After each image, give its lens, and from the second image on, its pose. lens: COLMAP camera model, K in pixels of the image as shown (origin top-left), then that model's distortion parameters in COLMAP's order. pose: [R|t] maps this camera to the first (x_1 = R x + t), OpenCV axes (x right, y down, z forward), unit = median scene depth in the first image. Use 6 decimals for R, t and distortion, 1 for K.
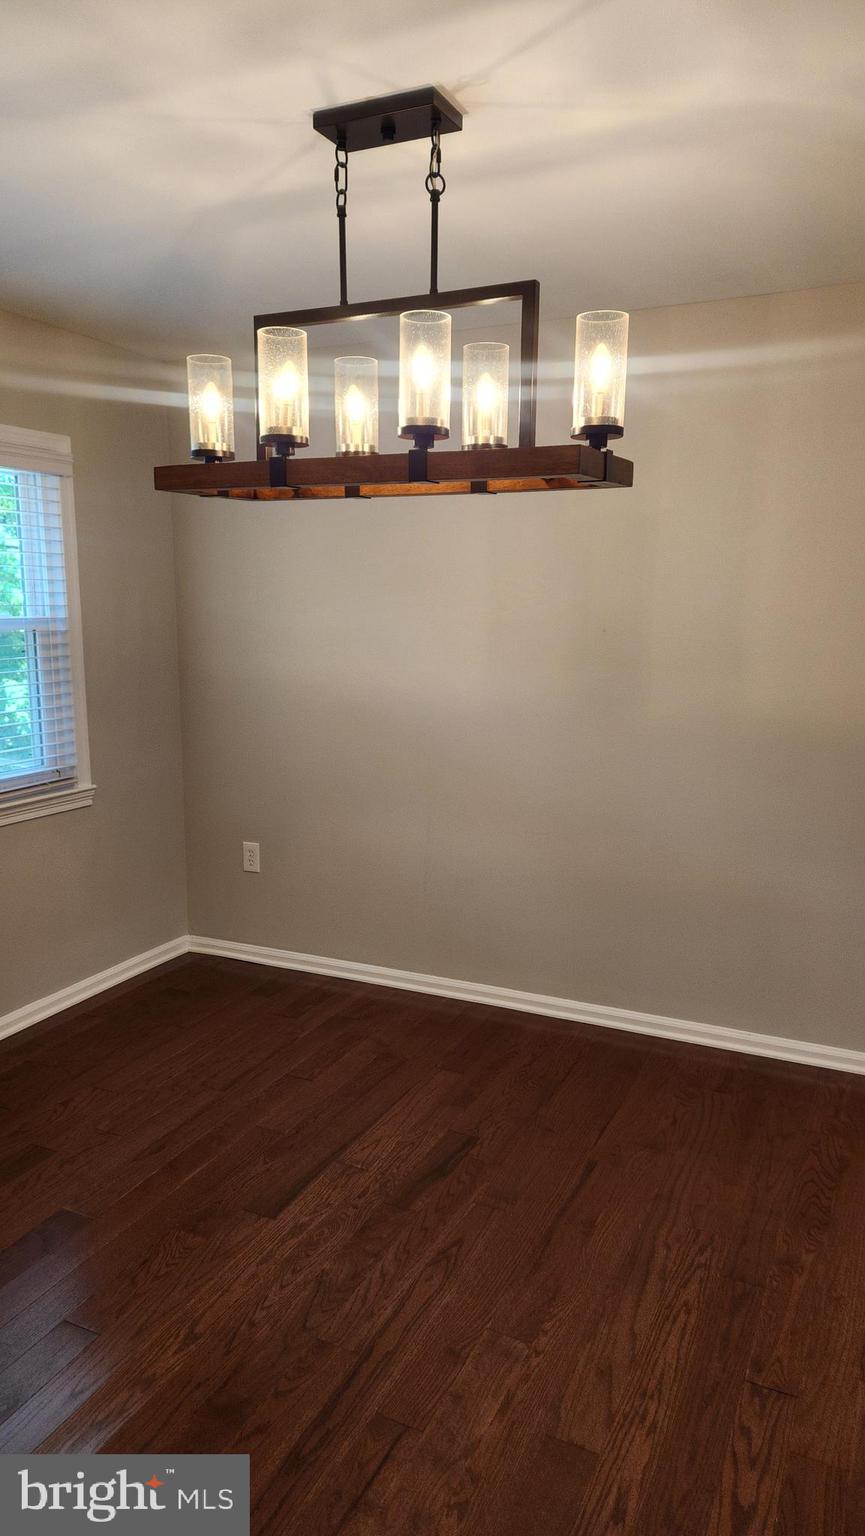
lens RADIAL K [[1042.5, 0, 435.7], [0, 1042.5, 766.3], [0, 0, 1]] dist [0.073974, -0.059783]
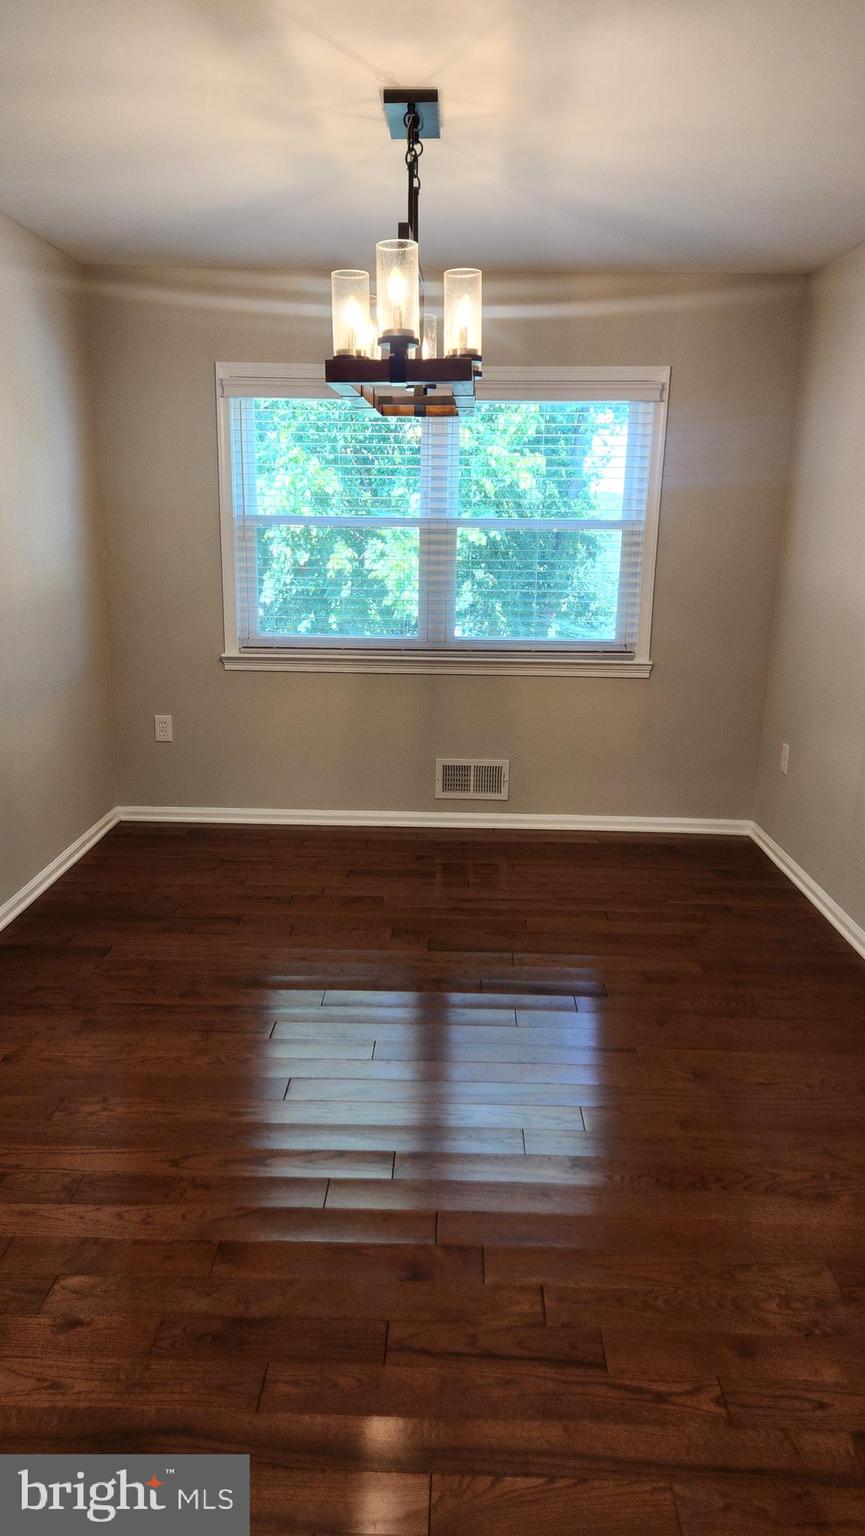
lens RADIAL K [[1042.5, 0, 432.6], [0, 1042.5, 768.0], [0, 0, 1]] dist [0.073974, -0.059783]
pose [[0.391551, 0.215601, -0.894541, 0.709156], [-0.162209, 0.973111, 0.163536, -0.019809], [0.905746, 0.081070, 0.415995, 0.289252]]
